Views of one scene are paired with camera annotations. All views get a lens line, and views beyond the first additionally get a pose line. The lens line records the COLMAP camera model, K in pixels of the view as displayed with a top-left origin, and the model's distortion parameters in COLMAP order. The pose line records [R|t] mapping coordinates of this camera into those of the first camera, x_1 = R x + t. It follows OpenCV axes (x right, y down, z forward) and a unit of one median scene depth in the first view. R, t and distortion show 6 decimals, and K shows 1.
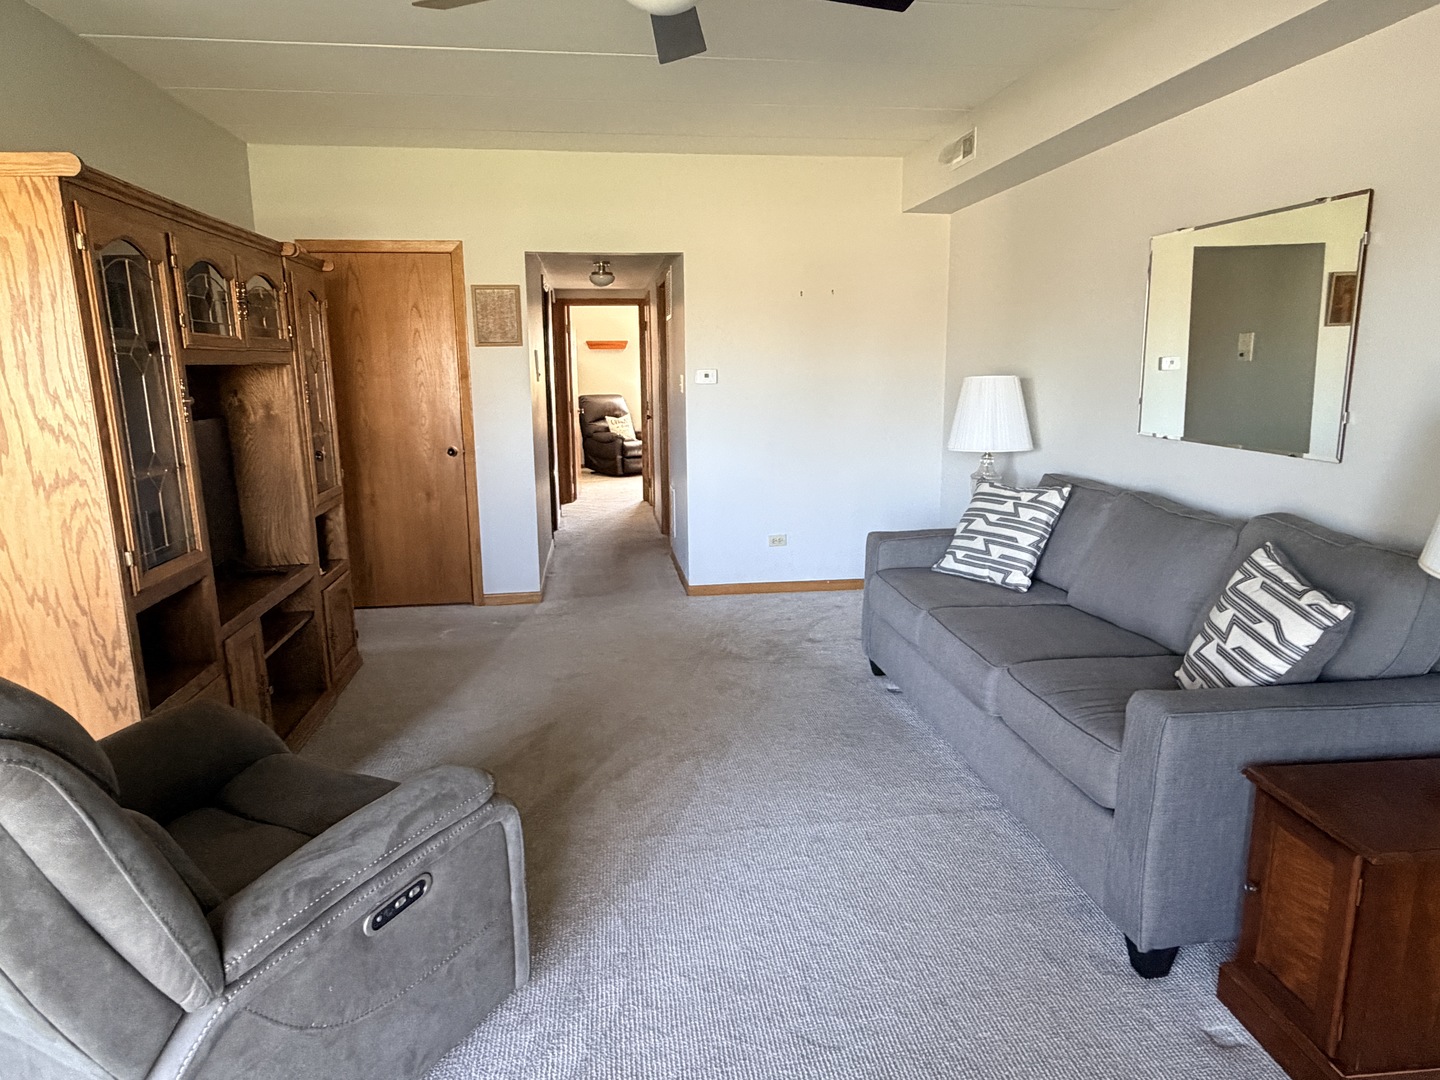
lens RADIAL K [[901.7, 0, 719.8], [0, 901.7, 536.2], [0, 0, 1]] dist [-0.003106, 0.003885]
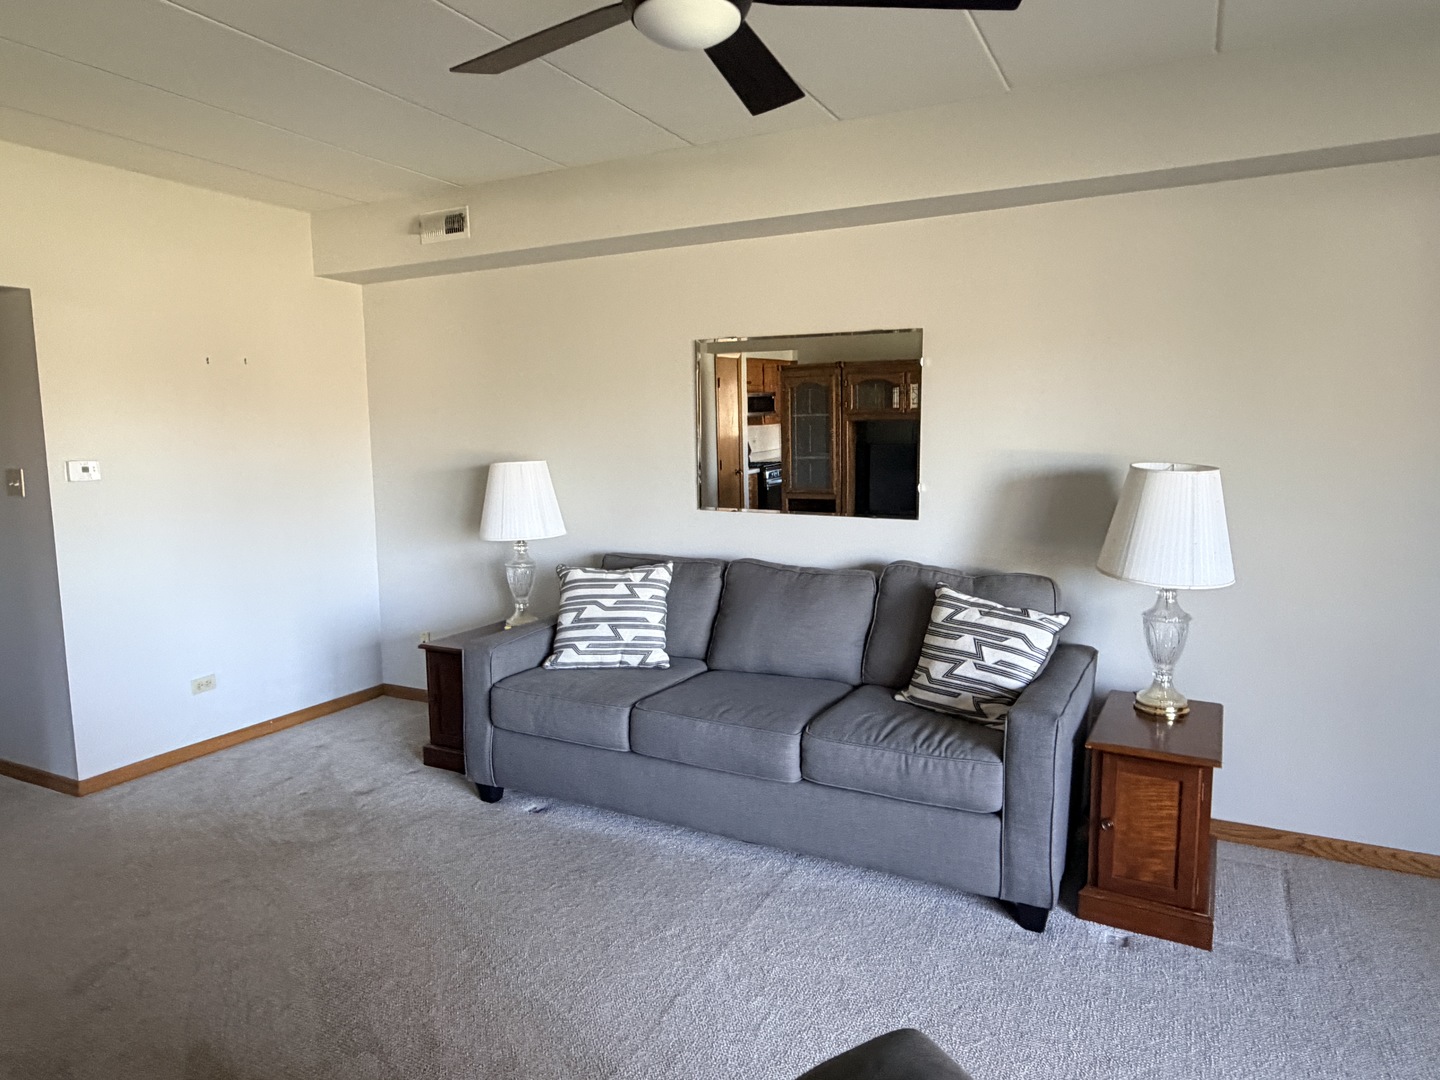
lens RADIAL K [[901.7, 0, 719.6], [0, 901.7, 531.4], [0, 0, 1]] dist [-0.003106, 0.003885]
pose [[0.572005, -0.089418, 0.815361, -0.451550], [0.158536, 0.987349, -0.002939, -0.078955], [-0.804783, 0.130945, 0.578945, 0.327689]]
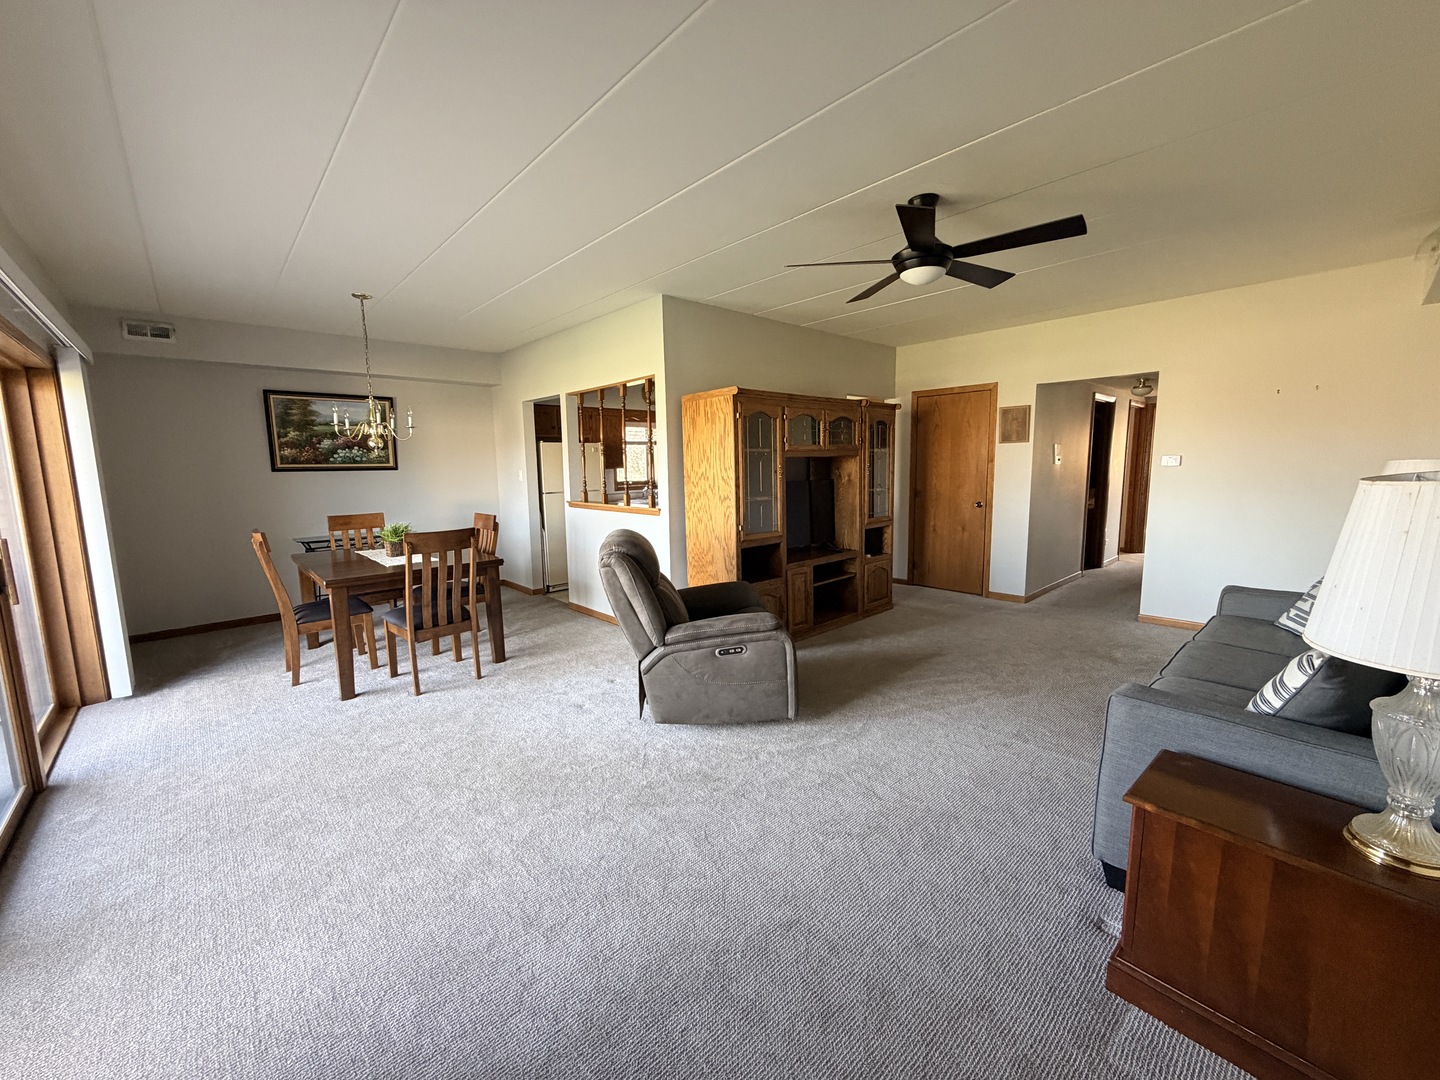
lens RADIAL K [[574.1, 0, 716.6], [0, 574.1, 539.3], [0, 0, 1]] dist [-0.000755, -0.000613]
pose [[0.564237, 0.109106, -0.818372, 0.470079], [-0.140793, 0.989426, 0.034840, 0.005256], [0.813519, 0.095562, 0.573632, -0.038412]]
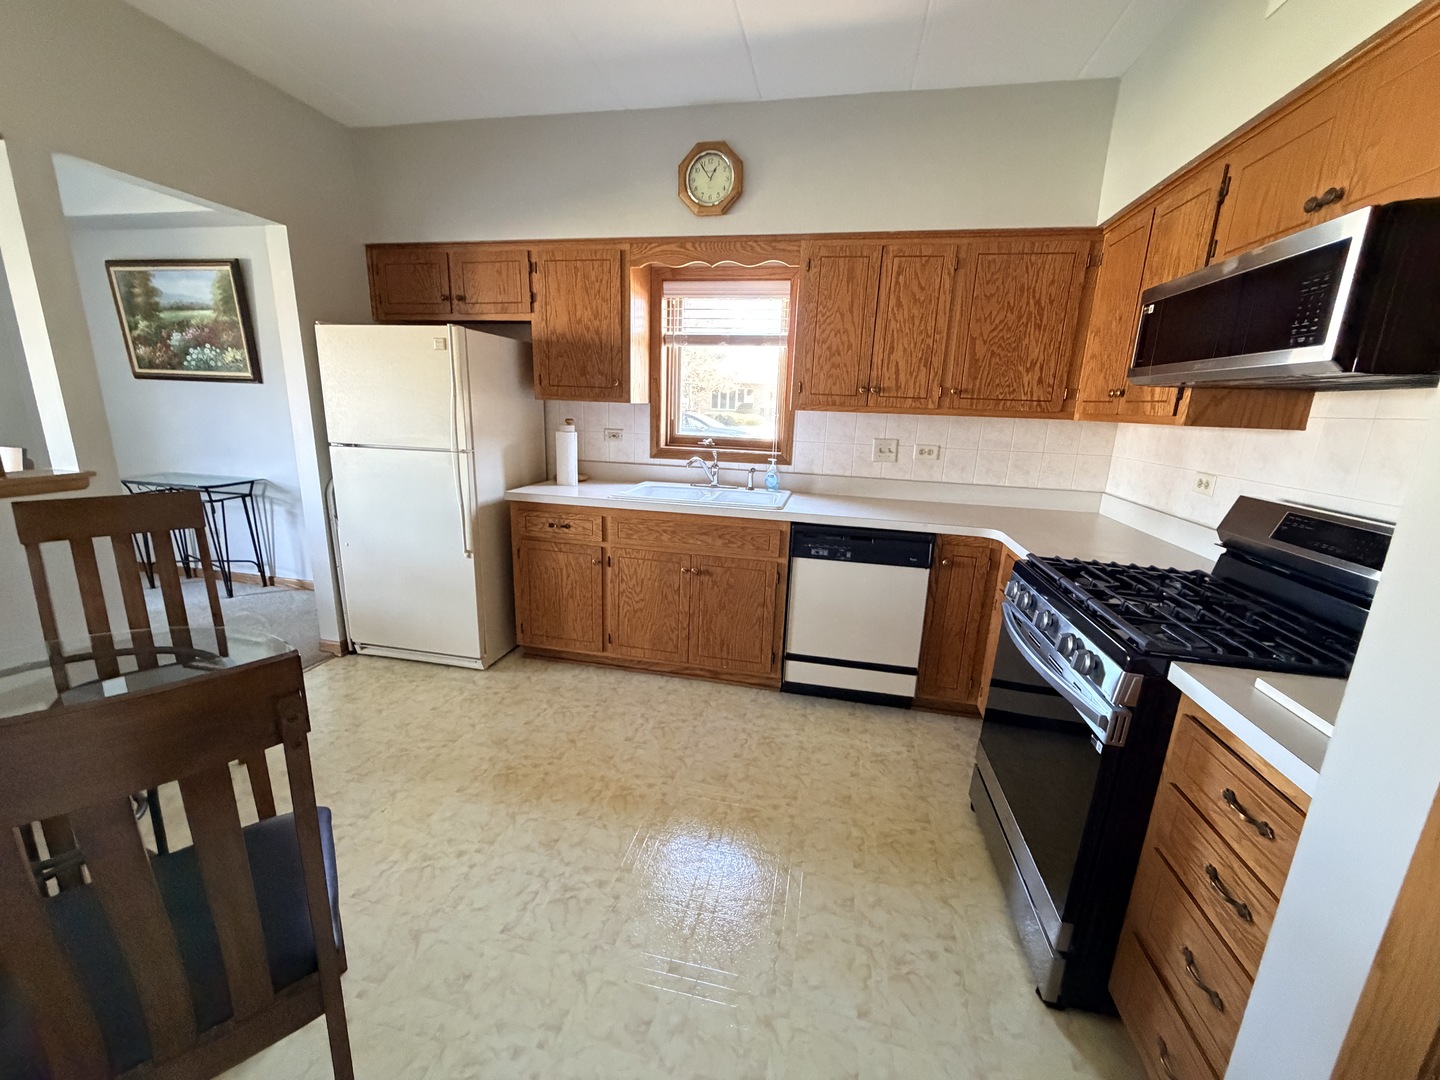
lens RADIAL K [[574.1, 0, 718.3], [0, 574.1, 541.6], [0, 0, 1]] dist [-0.000755, -0.000613]
pose [[-0.335460, 0.219674, -0.916084, -0.698395], [-0.203518, 0.932569, 0.298153, -0.213524], [0.919808, 0.286457, -0.268132, 1.248597]]
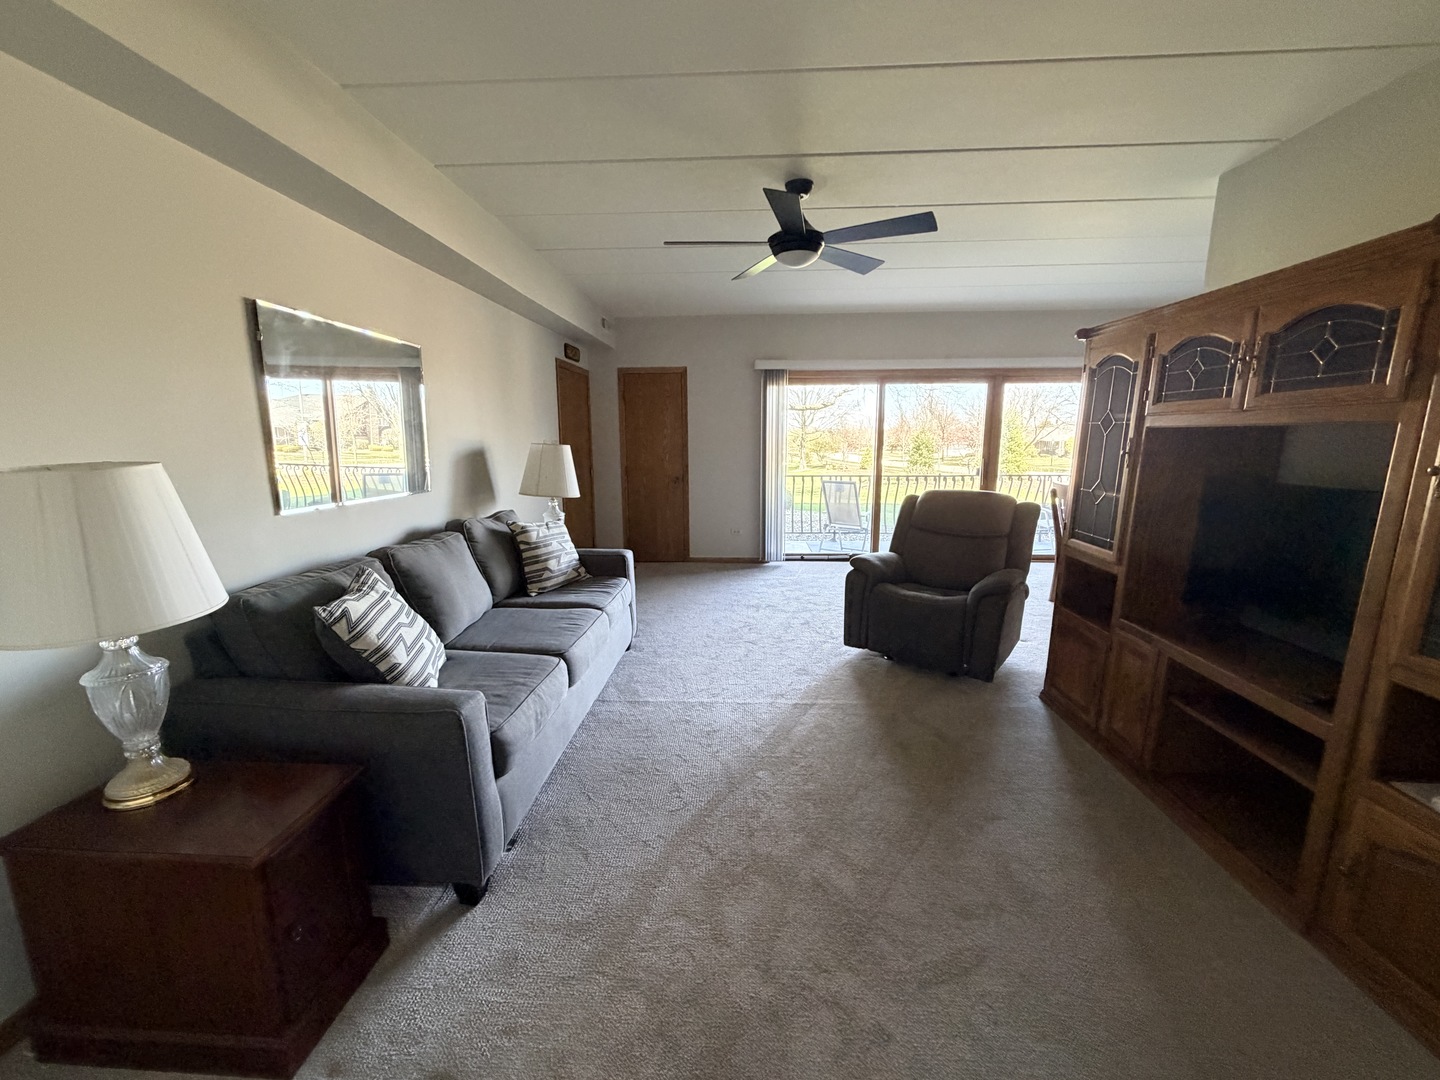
lens RADIAL K [[574.1, 0, 716.3], [0, 574.1, 546.1], [0, 0, 1]] dist [-0.000755, -0.000613]
pose [[-0.980204, -0.023248, 0.196619, -0.089498], [0.050915, 0.930084, 0.363800, -0.275532], [-0.191330, 0.366610, -0.910489, 1.469308]]
